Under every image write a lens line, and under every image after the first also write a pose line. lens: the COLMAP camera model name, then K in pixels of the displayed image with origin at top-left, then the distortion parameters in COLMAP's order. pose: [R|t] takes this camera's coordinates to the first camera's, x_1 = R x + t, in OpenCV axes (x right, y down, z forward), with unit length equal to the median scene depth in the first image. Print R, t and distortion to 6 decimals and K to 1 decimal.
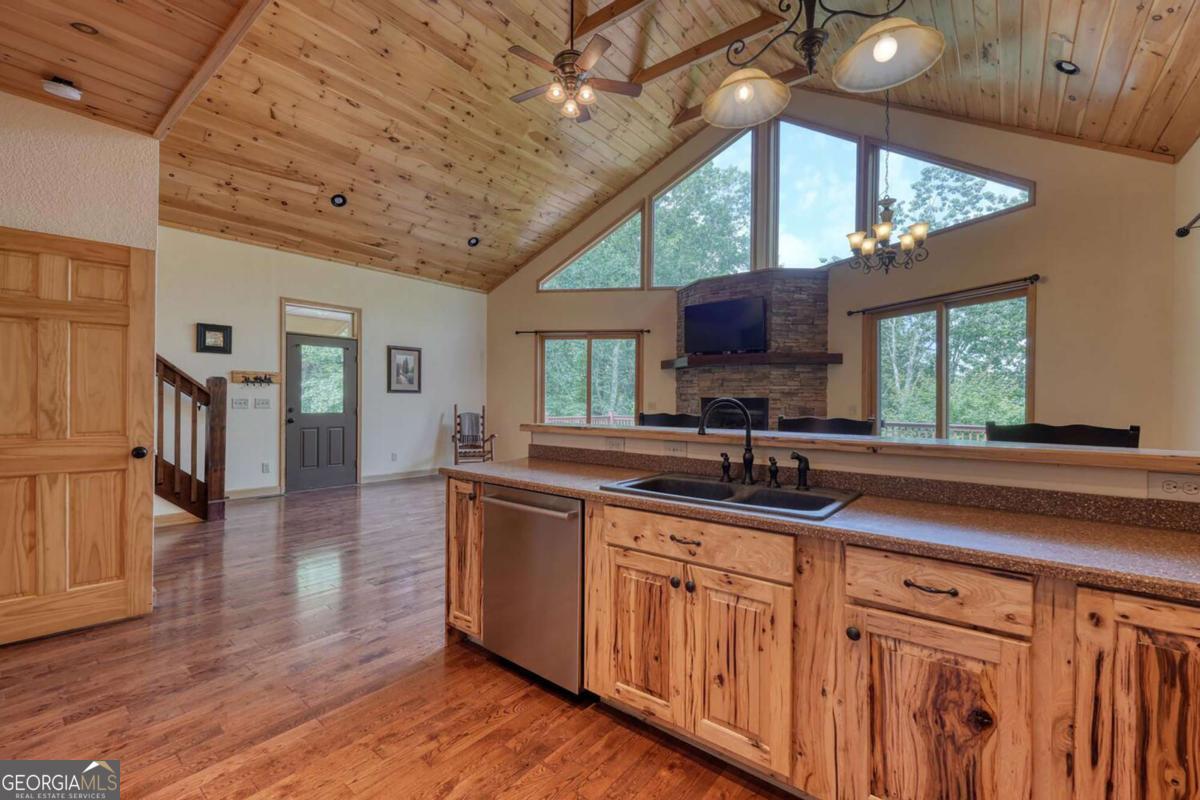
lens RADIAL K [[506.9, 0, 599.2], [0, 506.9, 397.7], [0, 0, 1]] dist [-0.008219, 0.004449]
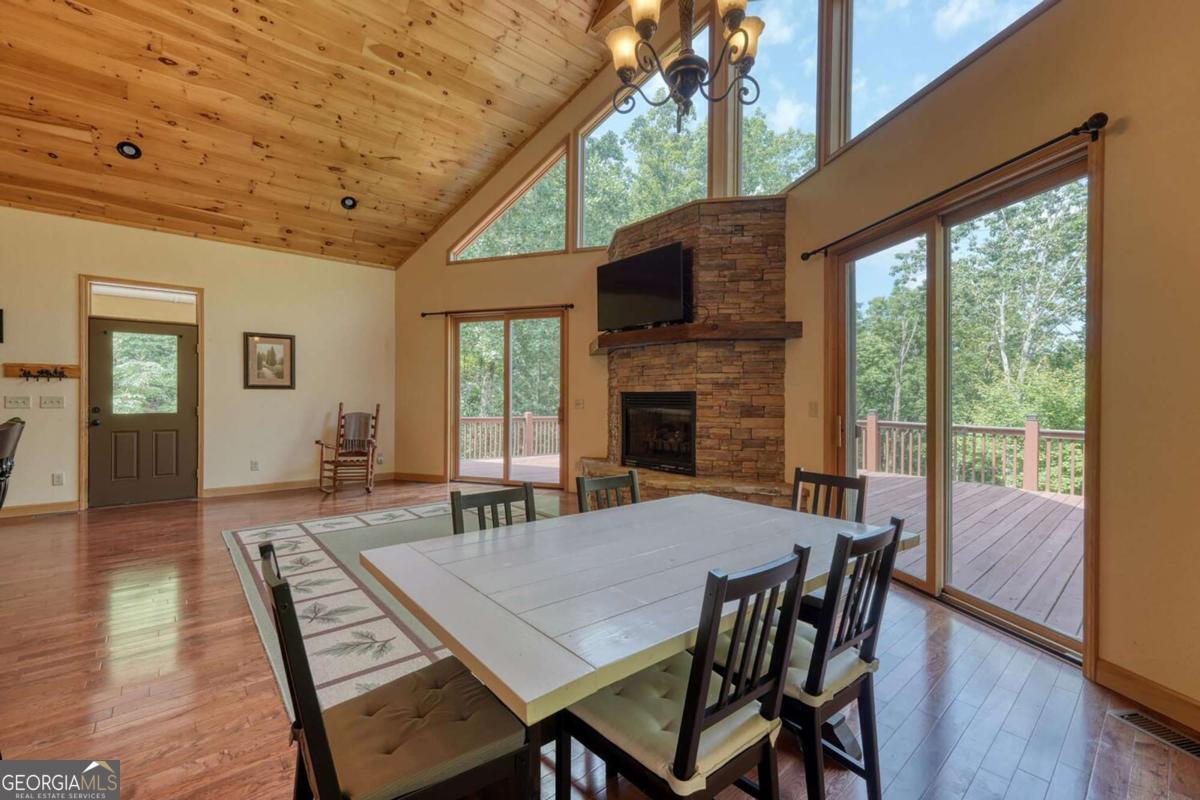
lens RADIAL K [[506.9, 0, 597.7], [0, 506.9, 397.7], [0, 0, 1]] dist [-0.008219, 0.004449]
pose [[0.983669, -0.005391, -0.179908, 0.324822], [0.005932, 0.999979, 0.002468, 0.006490], [0.179891, -0.003495, 0.983680, 0.303021]]
